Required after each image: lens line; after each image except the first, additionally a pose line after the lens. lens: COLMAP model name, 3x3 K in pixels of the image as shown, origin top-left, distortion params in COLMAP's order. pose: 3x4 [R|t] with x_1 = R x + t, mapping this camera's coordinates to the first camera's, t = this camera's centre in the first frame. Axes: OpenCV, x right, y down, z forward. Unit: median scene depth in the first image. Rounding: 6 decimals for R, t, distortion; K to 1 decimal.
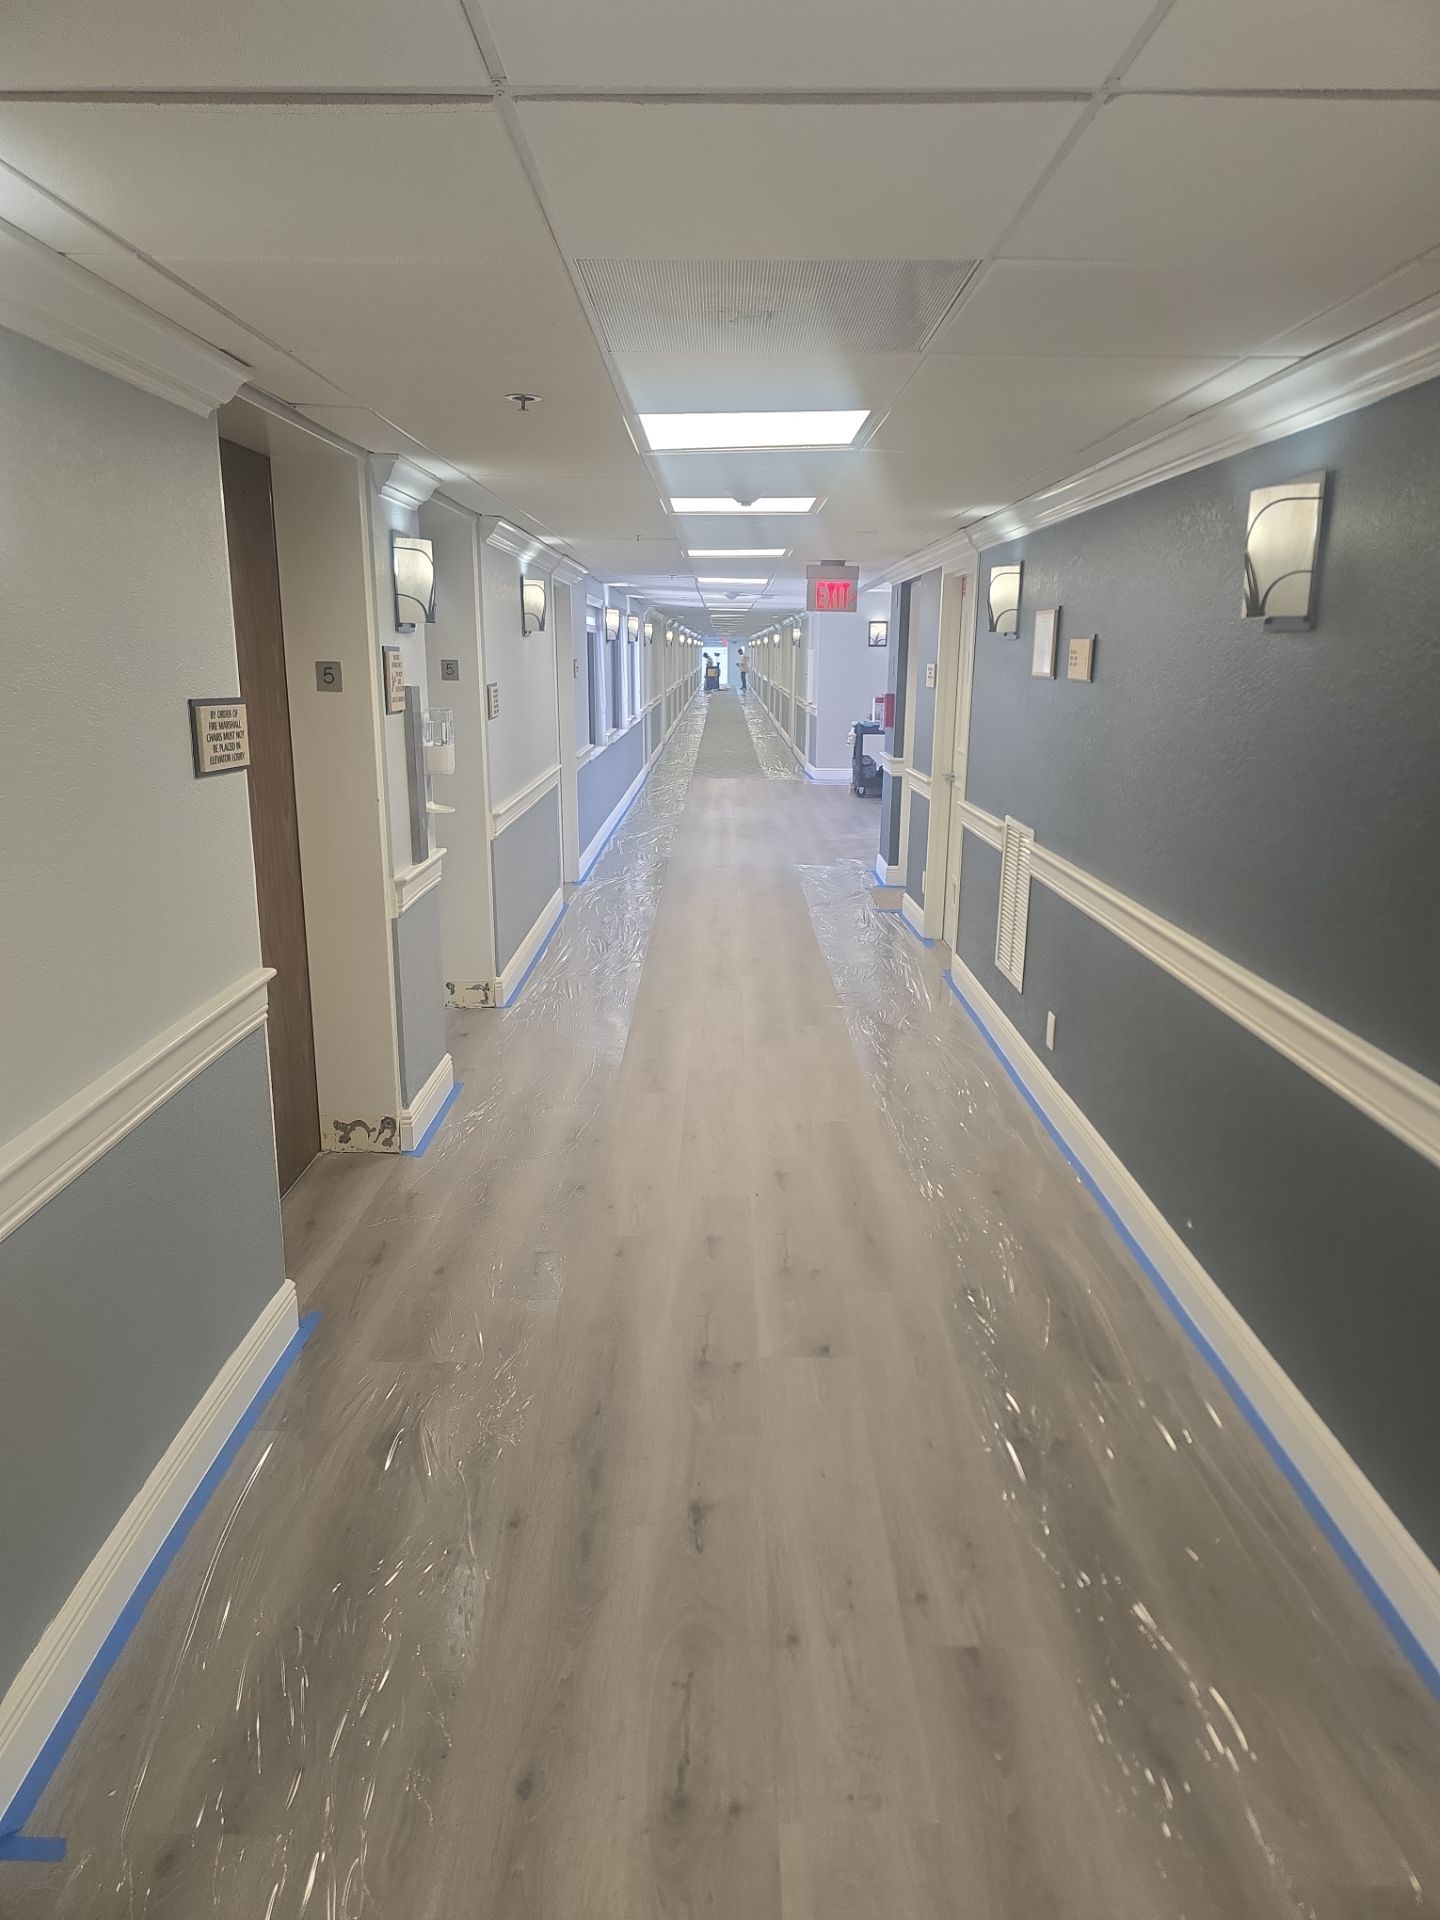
lens RADIAL K [[1310.7, 0, 738.2], [0, 1310.7, 951.9], [0, 0, 1]] dist [0.050054, -0.044385]
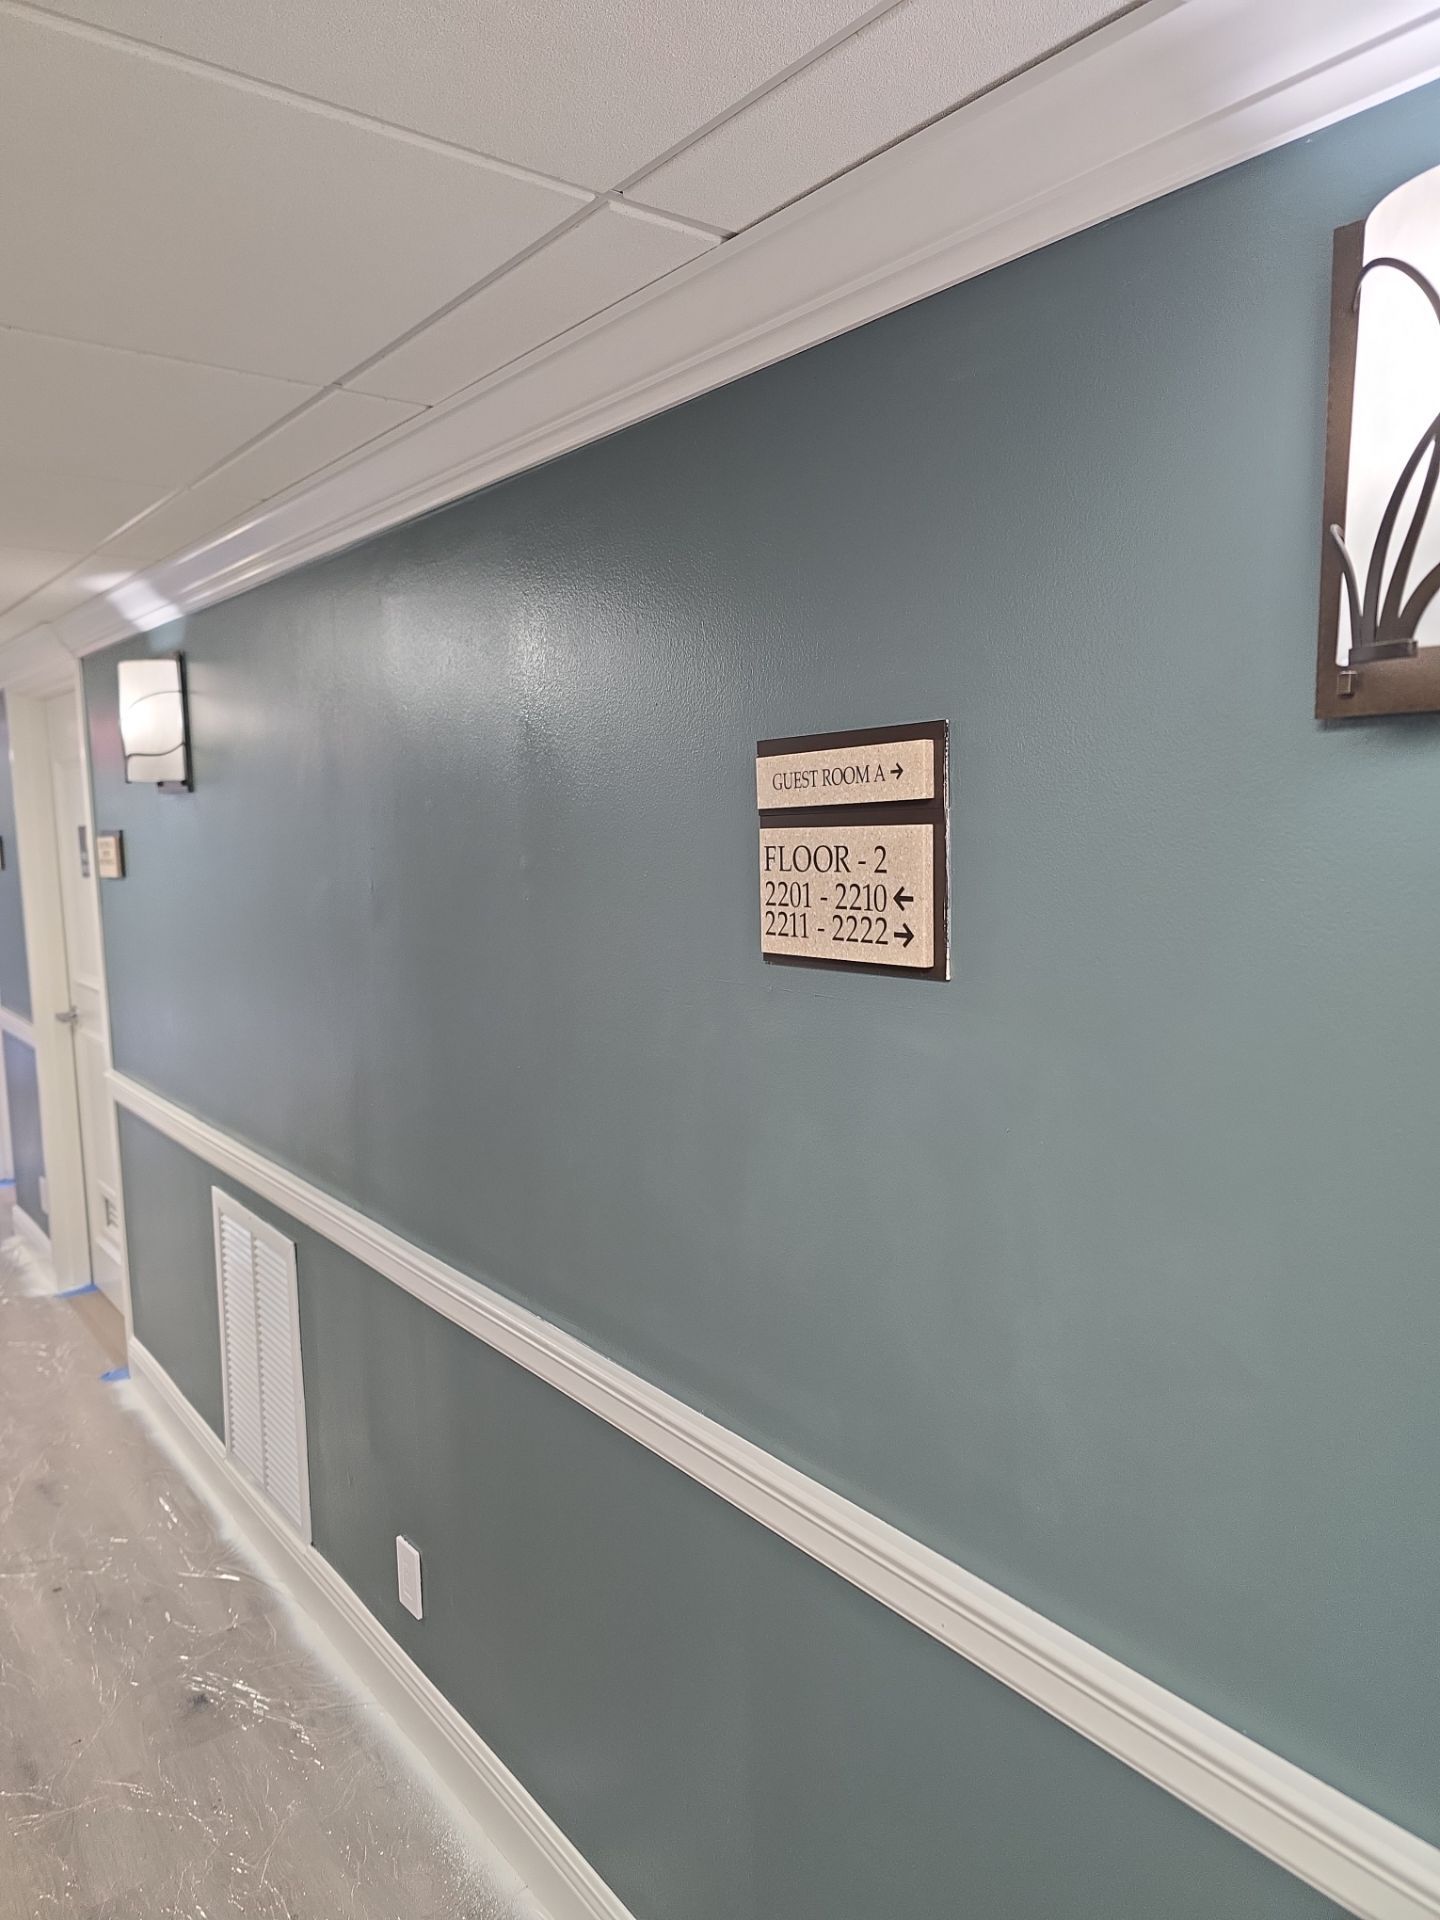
lens RADIAL K [[1310.7, 0, 738.2], [0, 1310.7, 951.9], [0, 0, 1]] dist [0.050054, -0.044385]
pose [[0.793040, -0.105357, 0.599989, 0.050633], [0.173159, 0.983289, -0.056211, -0.093877], [-0.584040, 0.148471, 0.798031, 0.399268]]
